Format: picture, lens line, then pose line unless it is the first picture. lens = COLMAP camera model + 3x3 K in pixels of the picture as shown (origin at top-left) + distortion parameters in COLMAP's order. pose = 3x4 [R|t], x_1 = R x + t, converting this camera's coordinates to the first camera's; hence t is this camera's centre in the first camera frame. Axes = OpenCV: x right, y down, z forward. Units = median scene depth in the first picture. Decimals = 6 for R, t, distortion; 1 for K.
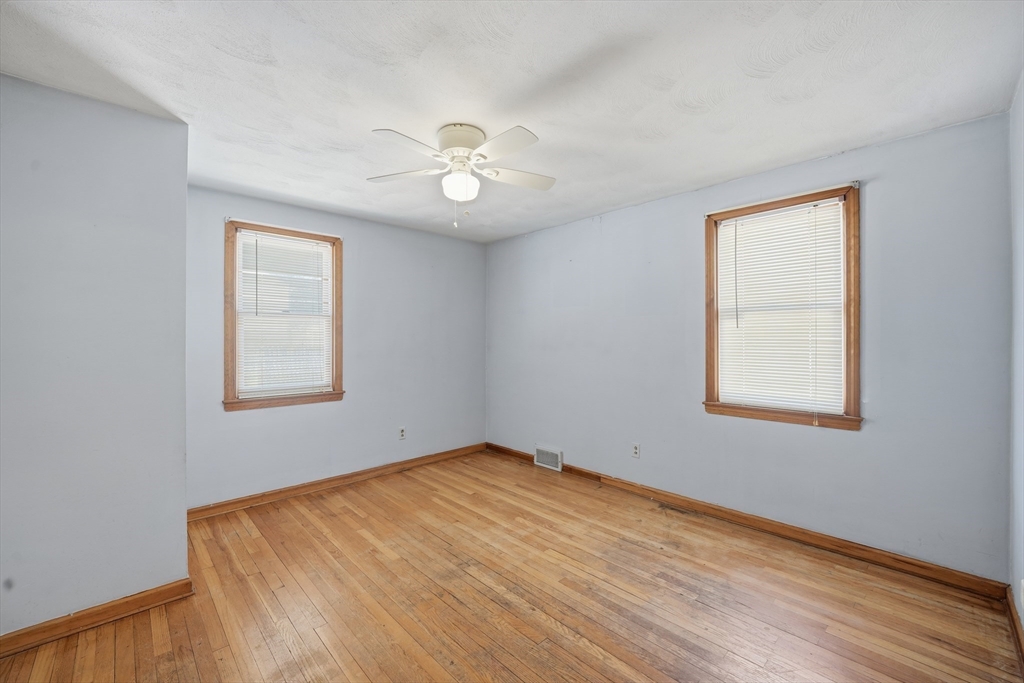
lens RADIAL K [[421.8, 0, 510.9], [0, 421.8, 332.8], [0, 0, 1]] dist [-0.000654, -0.000698]
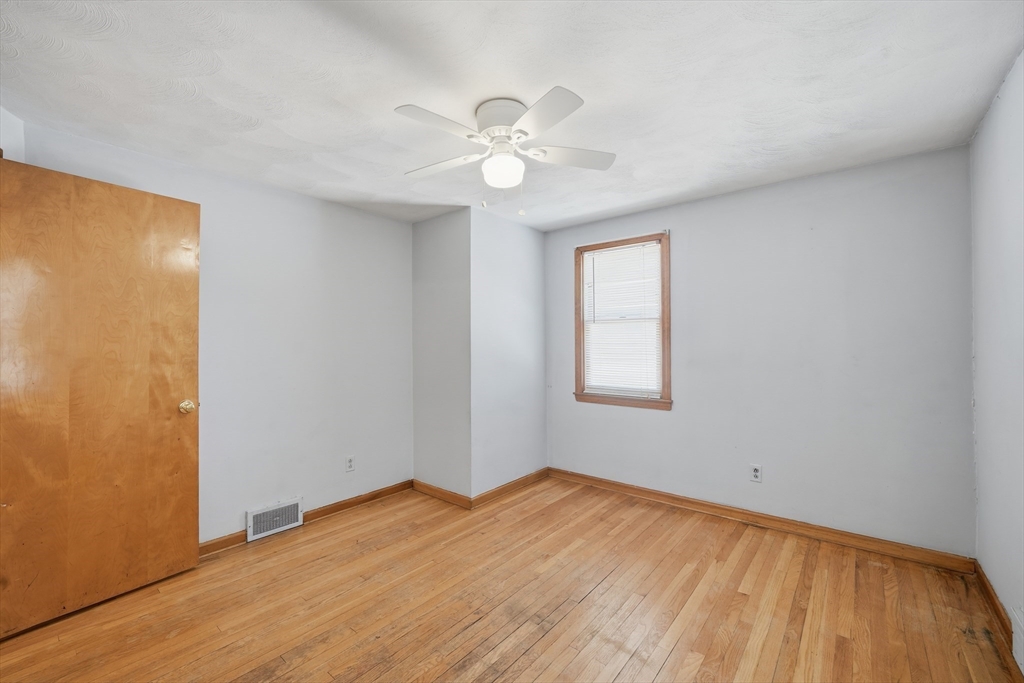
lens RADIAL K [[421.8, 0, 510.9], [0, 421.8, 332.8], [0, 0, 1]] dist [-0.000654, -0.000698]
pose [[0.127914, -0.023115, -0.991516, 0.511151], [0.013253, 0.999679, -0.021595, 0.009044], [0.991697, -0.010378, 0.128180, 0.614986]]
